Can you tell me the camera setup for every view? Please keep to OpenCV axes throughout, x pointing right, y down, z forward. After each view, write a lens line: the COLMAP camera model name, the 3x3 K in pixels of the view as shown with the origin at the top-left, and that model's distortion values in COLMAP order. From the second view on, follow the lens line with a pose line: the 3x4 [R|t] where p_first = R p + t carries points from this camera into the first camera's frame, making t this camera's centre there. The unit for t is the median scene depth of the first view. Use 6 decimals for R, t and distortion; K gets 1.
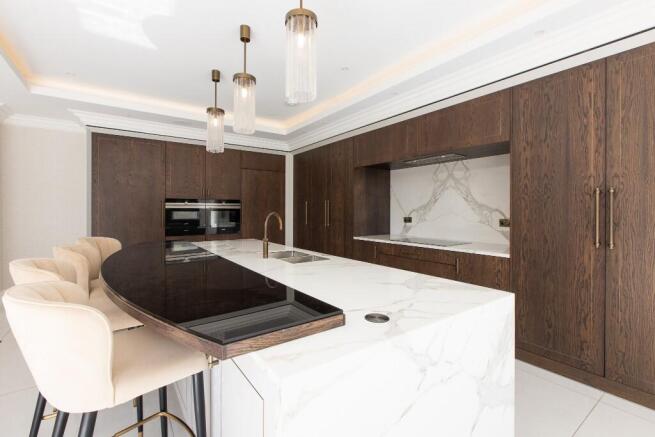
lens RADIAL K [[304.3, 0, 335.6], [0, 304.3, 208.9], [0, 0, 1]] dist [0.005553, -0.000786]
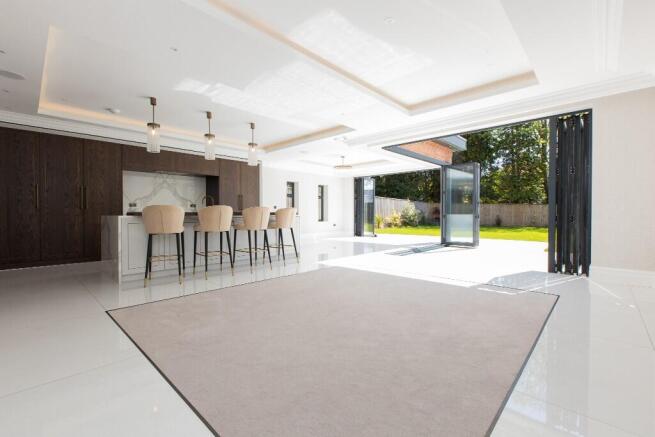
lens RADIAL K [[304.3, 0, 329.5], [0, 304.3, 219.0], [0, 0, 1]] dist [0.005553, -0.000786]
pose [[-0.221348, -0.006551, 0.975173, -1.522420], [0.011516, 0.999890, 0.009331, 0.105836], [-0.975127, 0.013296, -0.221249, 0.374292]]
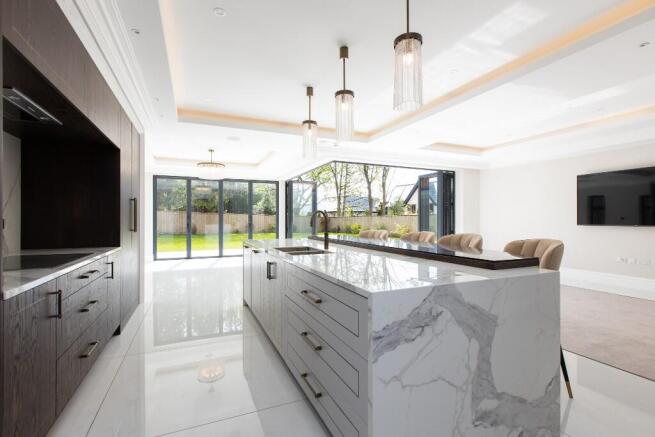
lens RADIAL K [[304.3, 0, 329.3], [0, 304.3, 217.7], [0, 0, 1]] dist [0.005553, -0.000786]
pose [[-0.976280, 0.002315, 0.216499, -0.256991], [0.002187, 0.999997, -0.000831, 0.018191], [-0.216500, -0.000338, -0.976283, 1.203620]]
